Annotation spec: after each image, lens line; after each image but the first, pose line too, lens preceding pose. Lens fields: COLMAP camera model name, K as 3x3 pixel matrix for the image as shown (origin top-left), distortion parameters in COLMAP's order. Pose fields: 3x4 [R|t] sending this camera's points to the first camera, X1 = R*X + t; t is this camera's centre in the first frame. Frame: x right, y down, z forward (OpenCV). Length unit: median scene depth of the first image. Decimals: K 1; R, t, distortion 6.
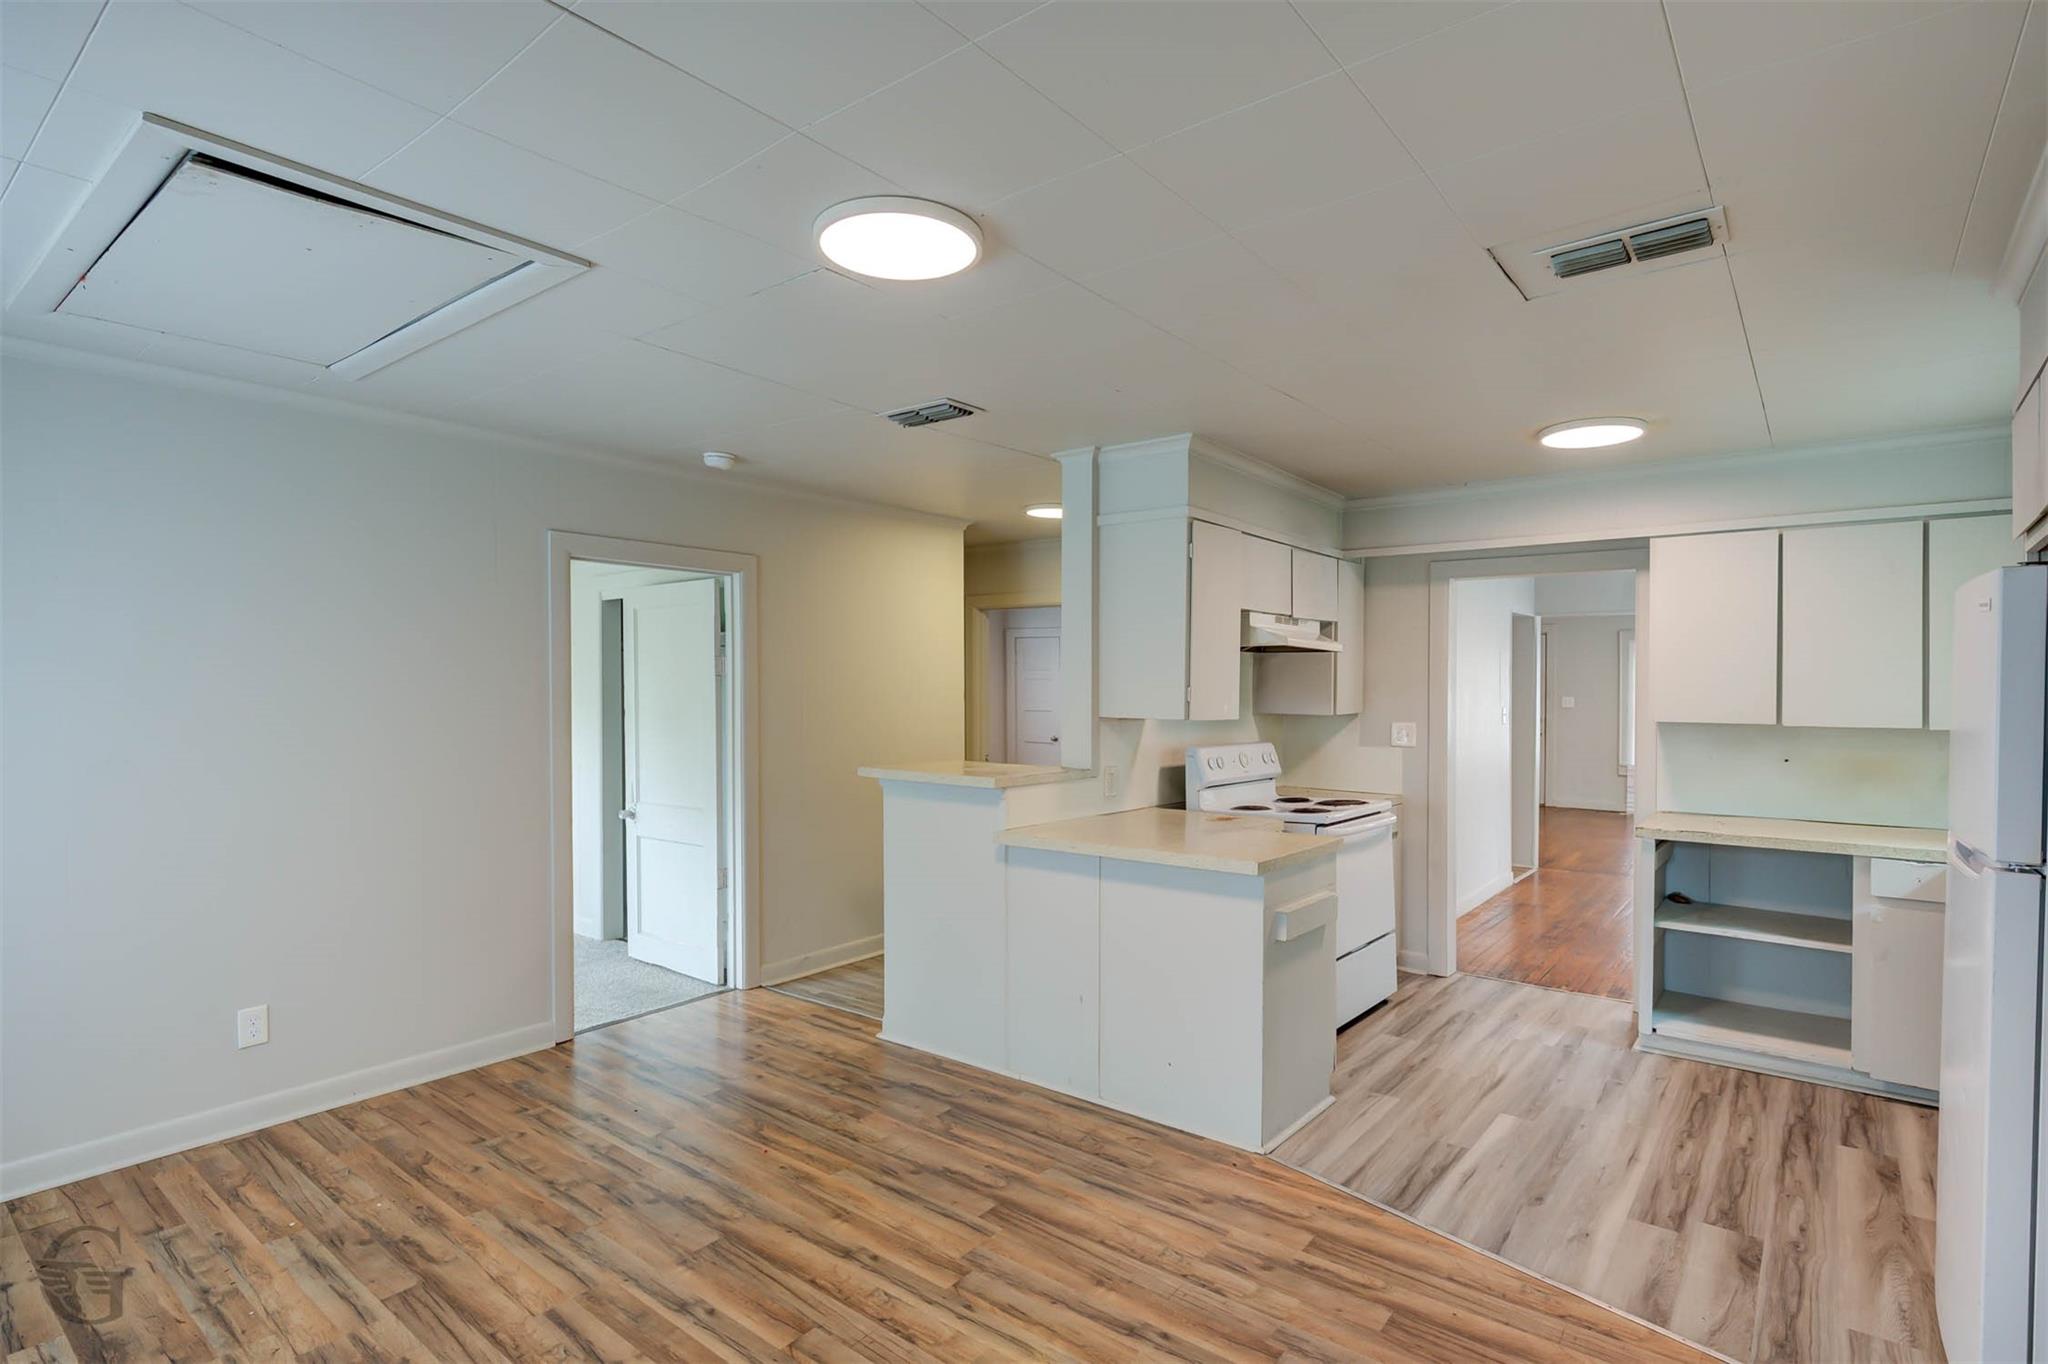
lens RADIAL K [[1004.2, 0, 1024.0], [0, 1004.2, 682.0], [0, 0, 1]] dist [-0.000051, -0.001483]
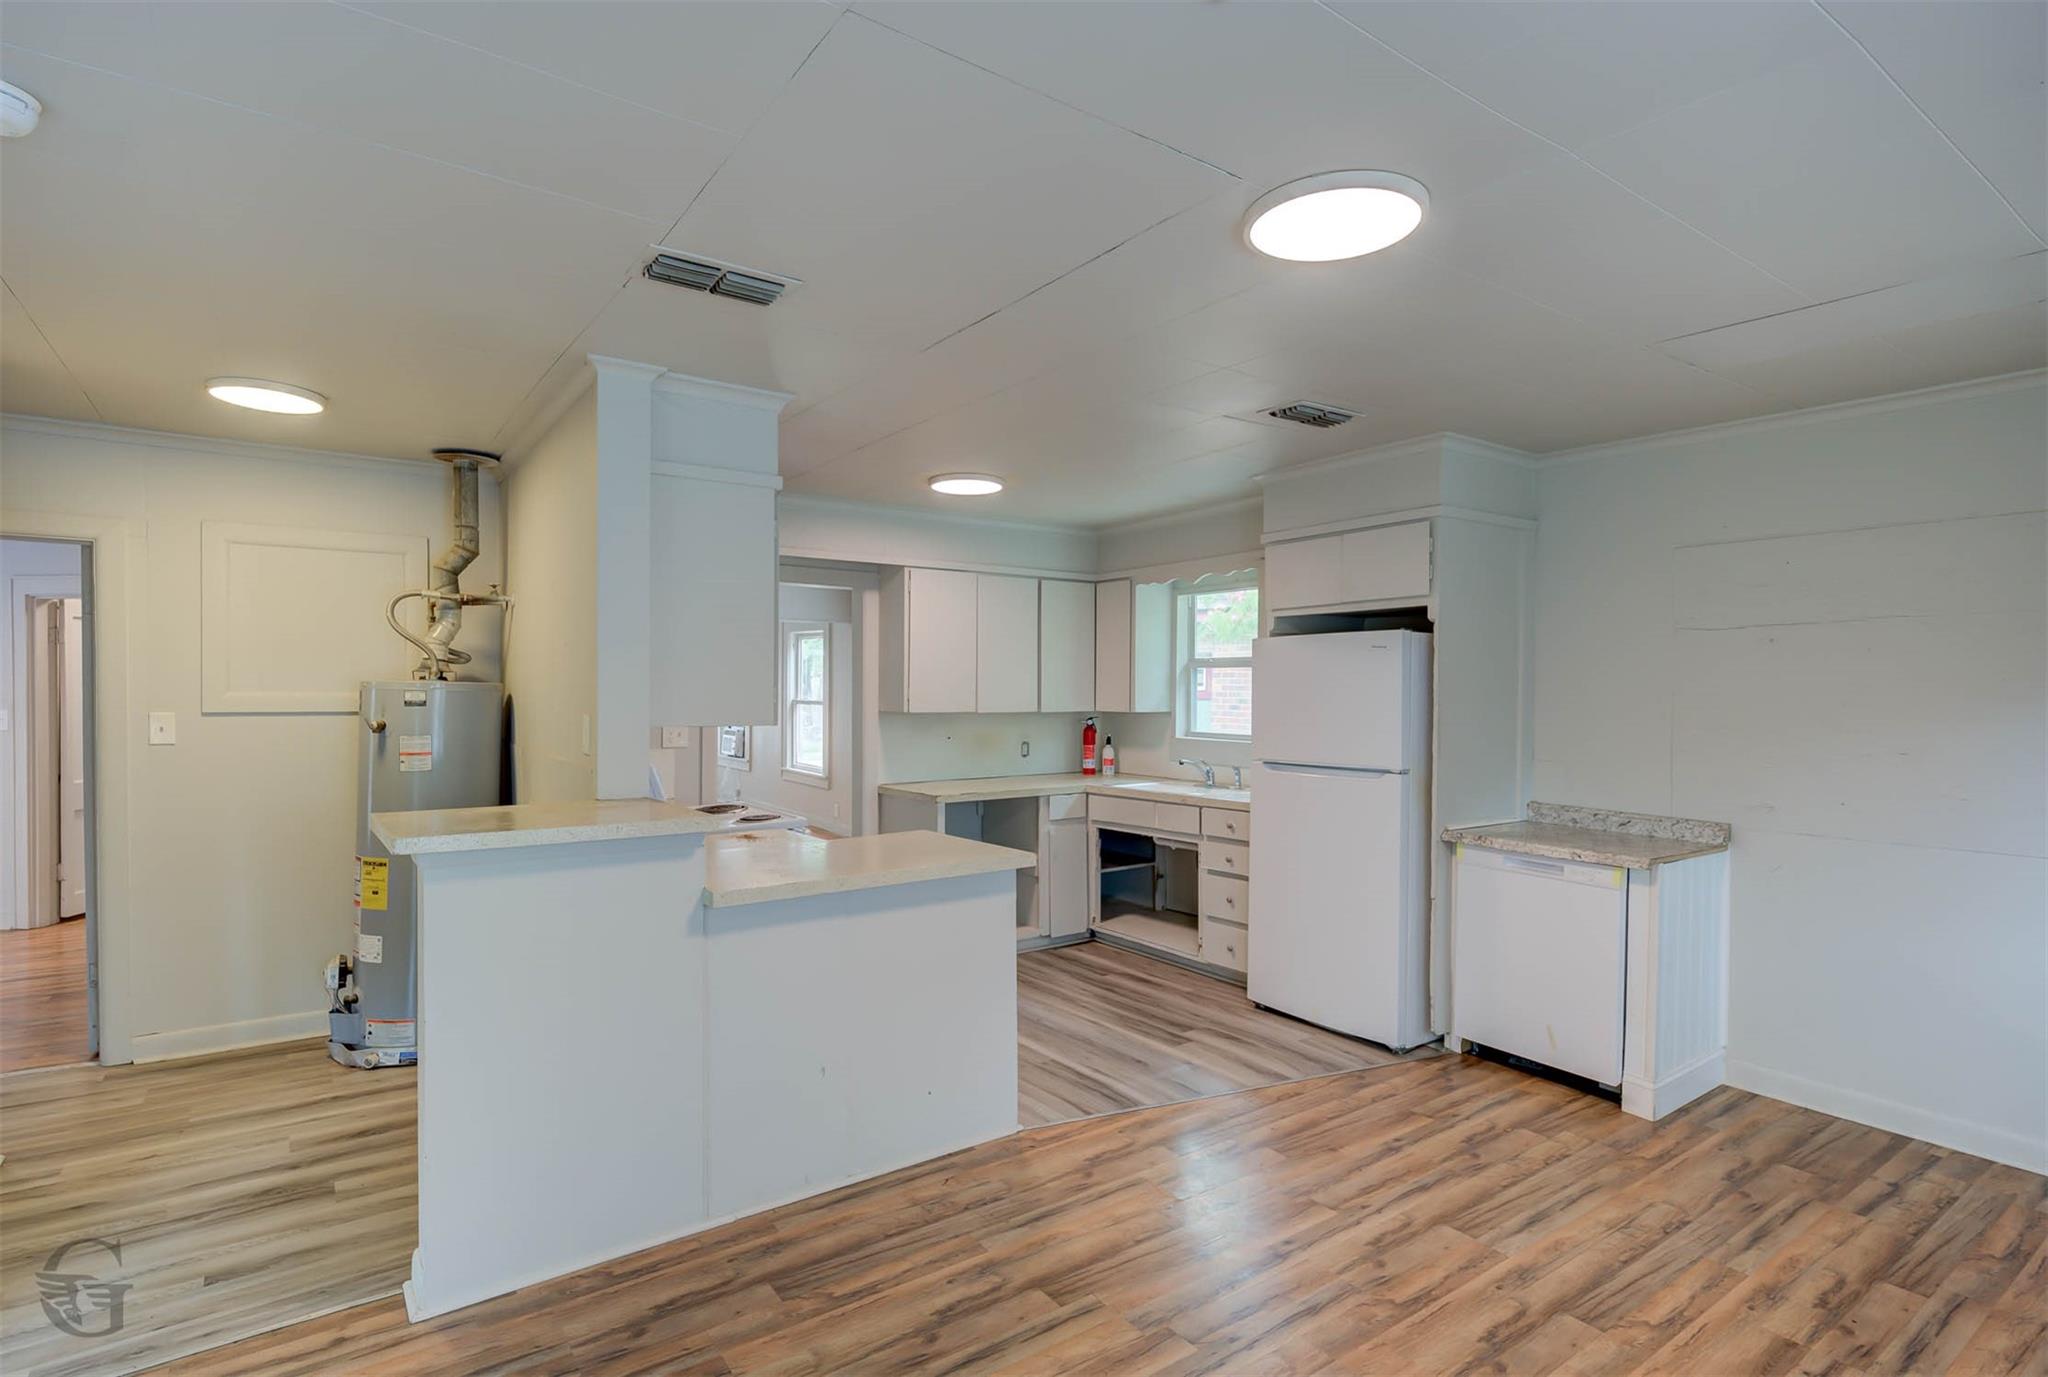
lens RADIAL K [[1025.4, 0, 1013.9], [0, 1025.4, 686.2], [0, 0, 1]] dist [0.001223, -0.000382]
pose [[0.282080, -0.003630, 0.959384, -0.673779], [-0.005493, 0.999970, 0.005399, -0.001726], [-0.959375, -0.006793, 0.282051, 0.597409]]
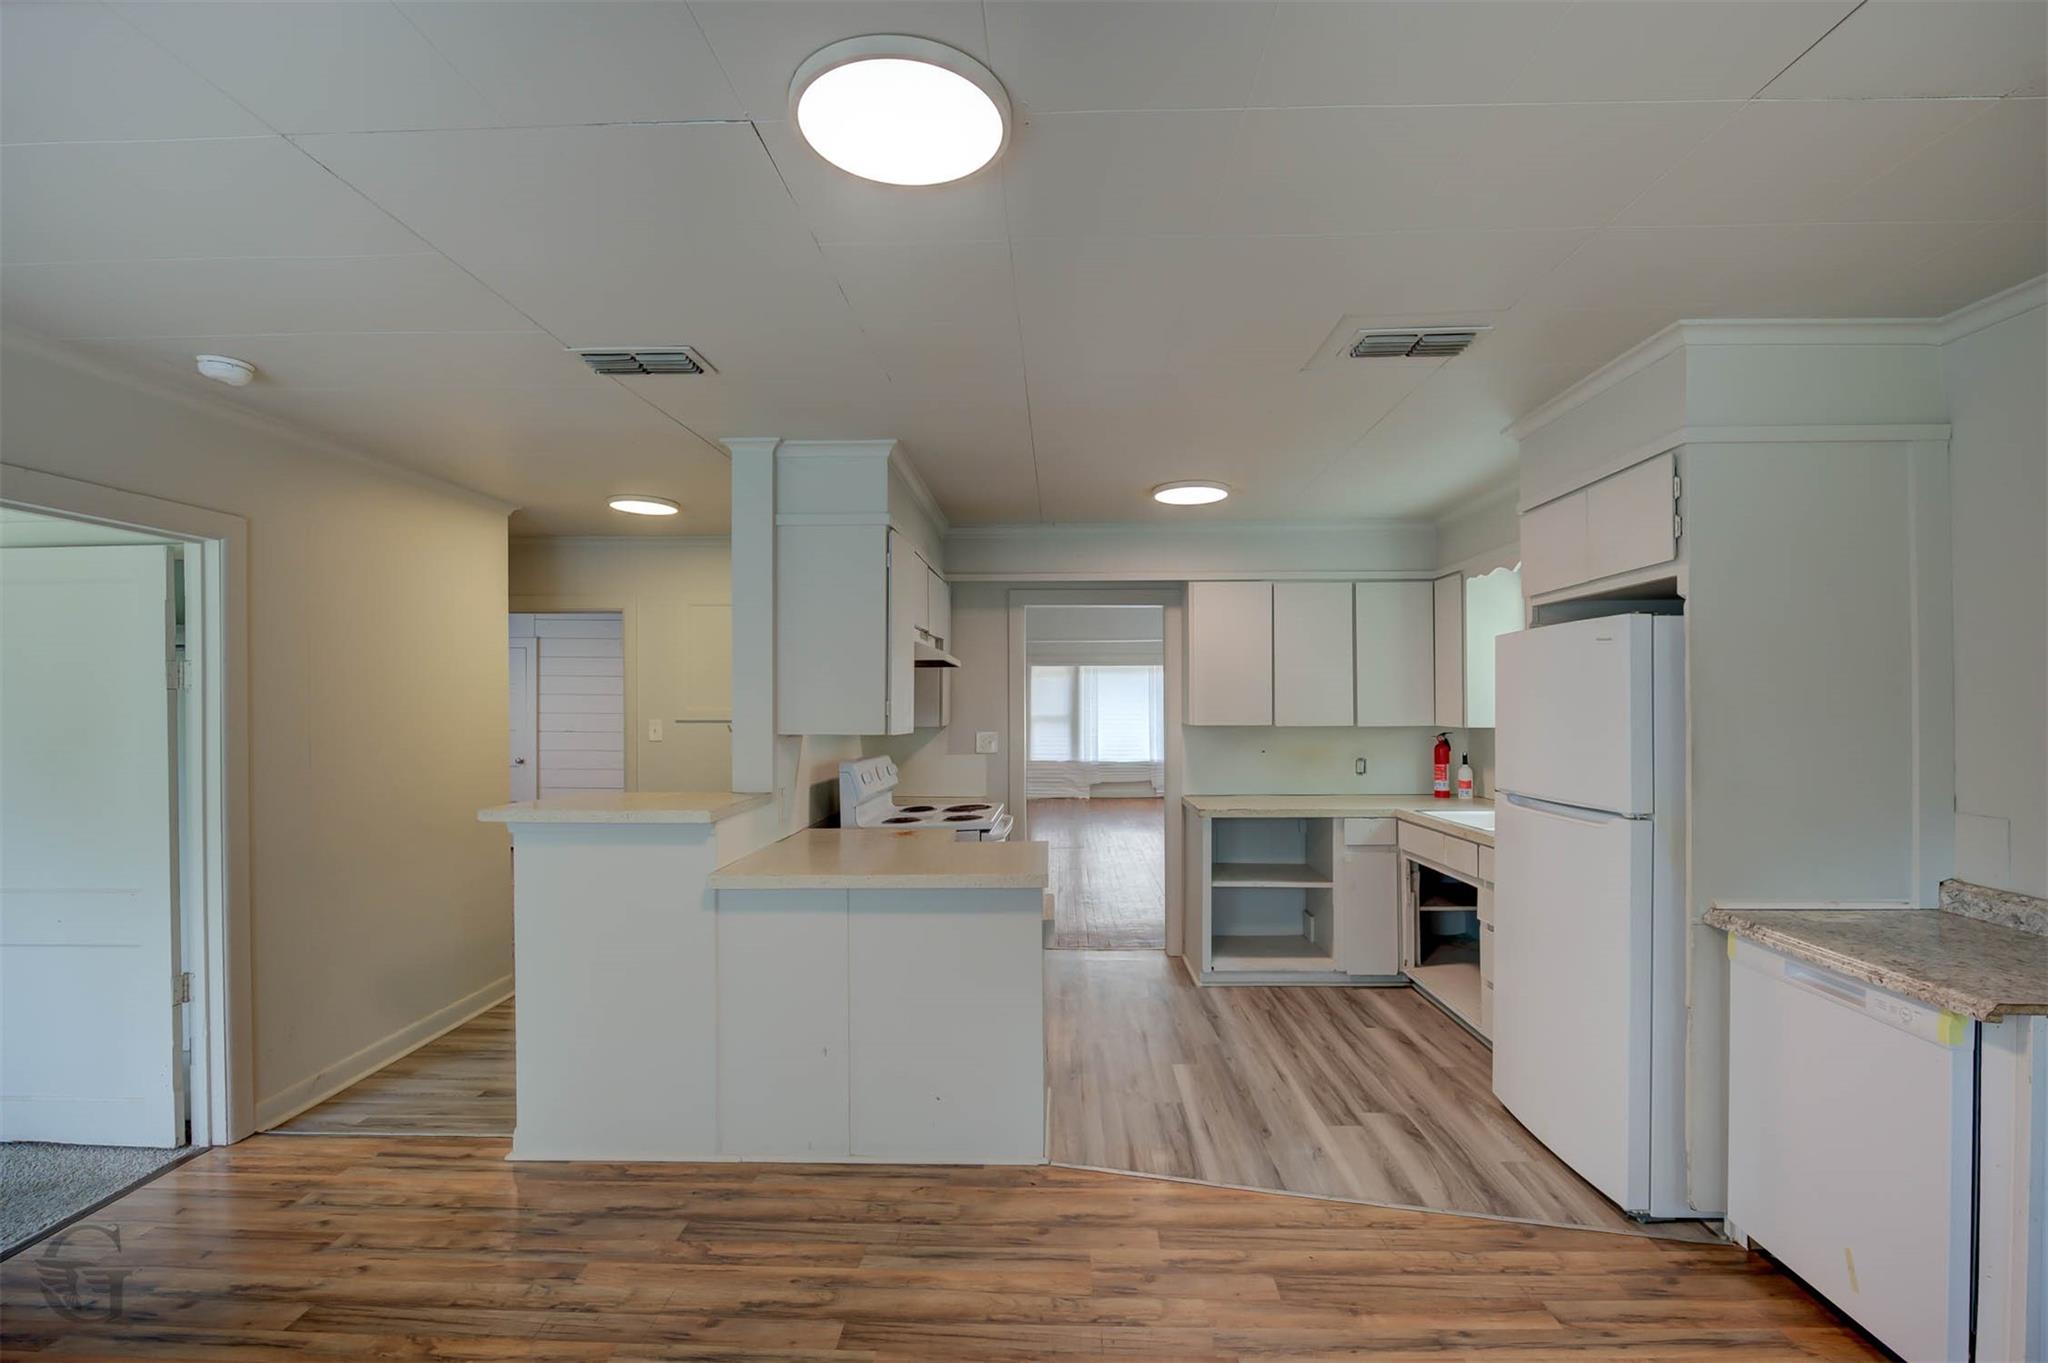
lens RADIAL K [[911.3, 0, 1024.0], [0, 911.3, 681.5], [0, 0, 1]] dist [-0.016118, -0.000659]
pose [[0.804364, 0.005363, 0.594113, -0.272029], [0.004972, 0.999863, -0.015758, 0.001274], [-0.594116, 0.015629, 0.804228, 0.233156]]
